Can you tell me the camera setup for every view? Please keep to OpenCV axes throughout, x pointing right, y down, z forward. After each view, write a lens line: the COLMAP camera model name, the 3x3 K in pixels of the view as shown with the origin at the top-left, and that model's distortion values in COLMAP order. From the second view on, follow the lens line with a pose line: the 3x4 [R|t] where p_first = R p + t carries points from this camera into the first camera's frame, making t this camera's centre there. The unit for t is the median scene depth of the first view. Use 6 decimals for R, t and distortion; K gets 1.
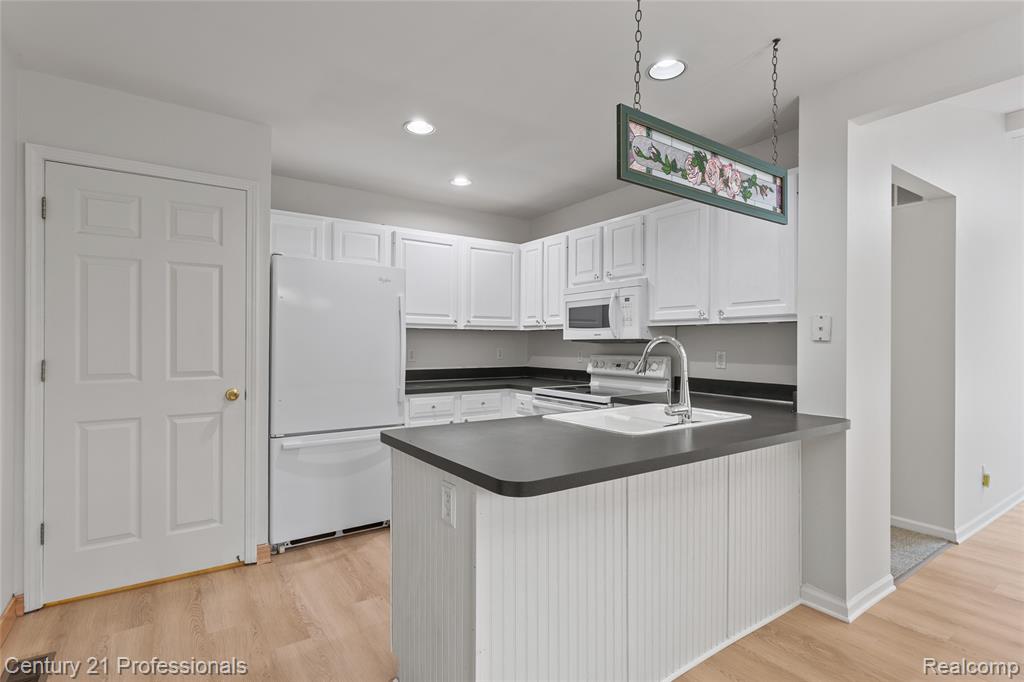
lens RADIAL K [[494.0, 0, 512.1], [0, 494.0, 345.4], [0, 0, 1]] dist [0.003094, 0.000555]
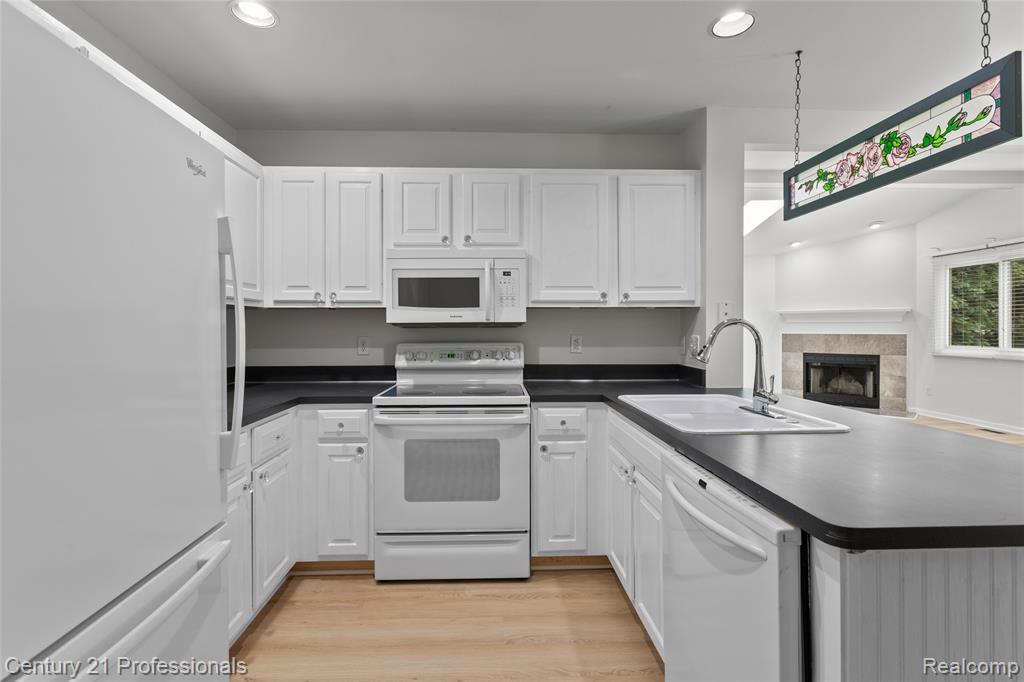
lens RADIAL K [[481.8, 0, 498.1], [0, 481.8, 337.7], [0, 0, 1]] dist [0.002043, 0.000971]
pose [[0.544790, -0.020785, 0.838315, -0.412113], [0.008357, 0.999778, 0.019358, -0.002881], [-0.838531, -0.003541, 0.544842, 0.541468]]
